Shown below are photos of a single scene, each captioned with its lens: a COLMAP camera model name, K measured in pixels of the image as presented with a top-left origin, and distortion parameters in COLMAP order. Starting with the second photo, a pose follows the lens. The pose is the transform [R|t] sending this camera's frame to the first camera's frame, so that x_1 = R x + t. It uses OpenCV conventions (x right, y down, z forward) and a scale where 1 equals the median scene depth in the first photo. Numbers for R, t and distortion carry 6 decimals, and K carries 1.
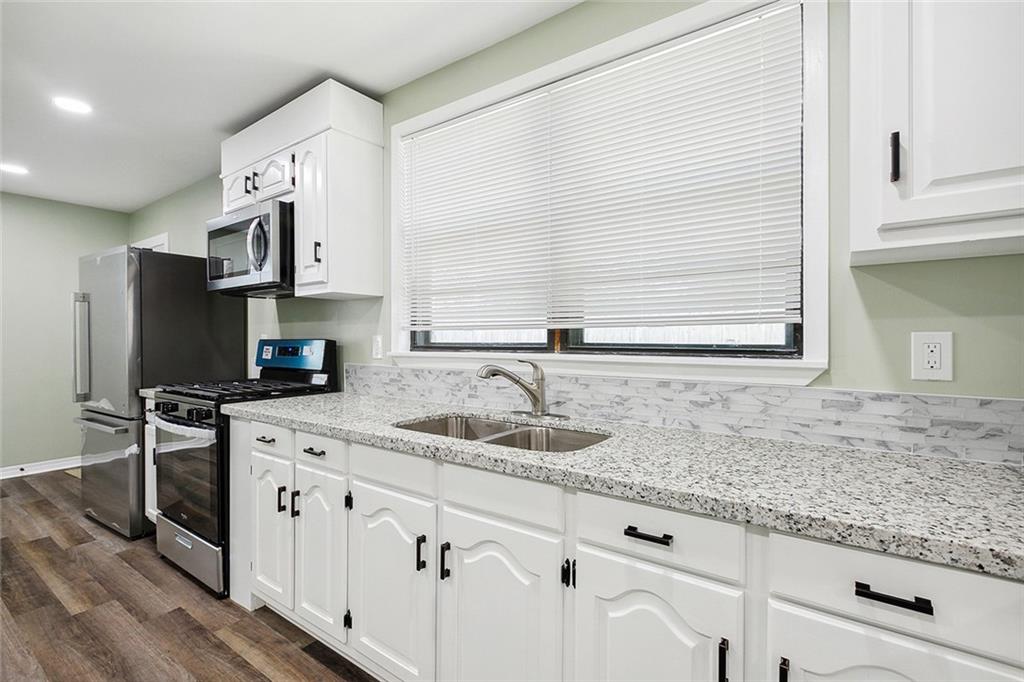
lens RADIAL K [[471.0, 0, 506.0], [0, 471.0, 339.9], [0, 0, 1]] dist [0.002843, 0.000399]
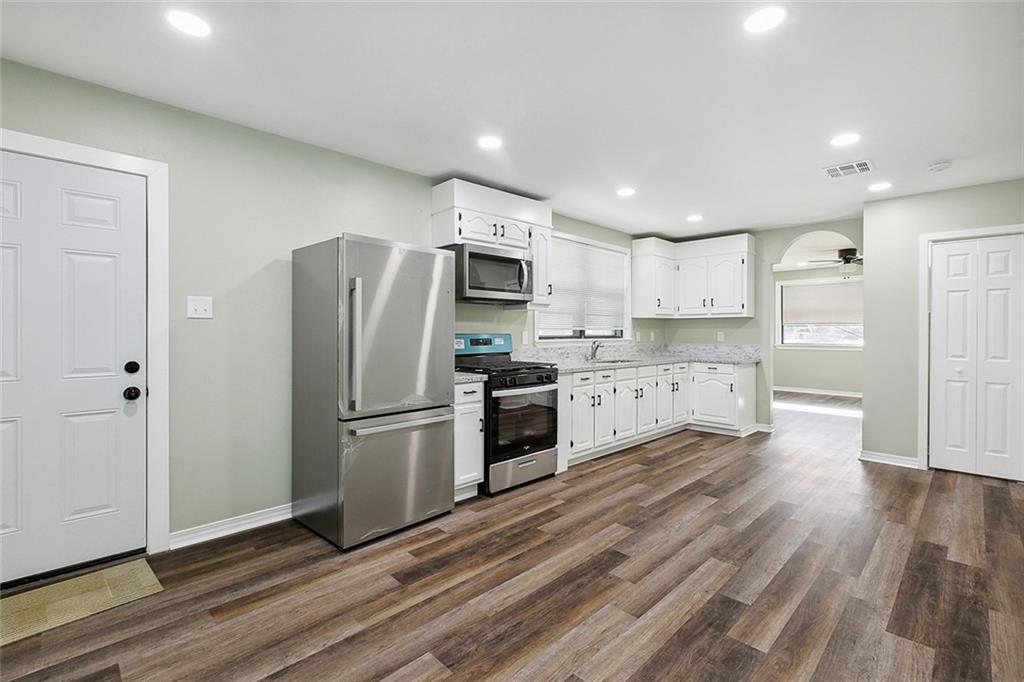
lens RADIAL K [[471.0, 0, 509.0], [0, 471.0, 335.6], [0, 0, 1]] dist [0.002843, 0.000399]
pose [[0.155603, -0.002222, 0.987817, -2.503524], [0.003878, 0.999991, 0.001639, 0.002632], [-0.987812, 0.003576, 0.155611, 0.915530]]
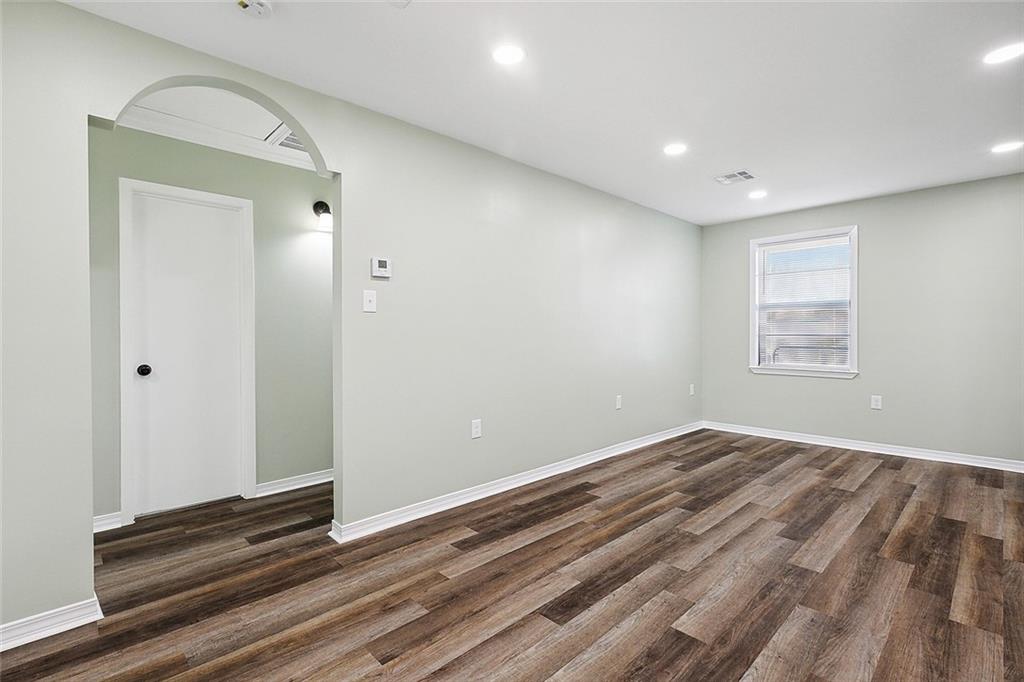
lens RADIAL K [[471.0, 0, 508.8], [0, 471.0, 334.1], [0, 0, 1]] dist [0.002843, 0.000399]
pose [[-0.182941, 0.005976, -0.983106, 0.141280], [-0.004956, 0.999963, 0.007001, 0.022787], [0.983111, 0.006153, -0.182905, 0.311497]]
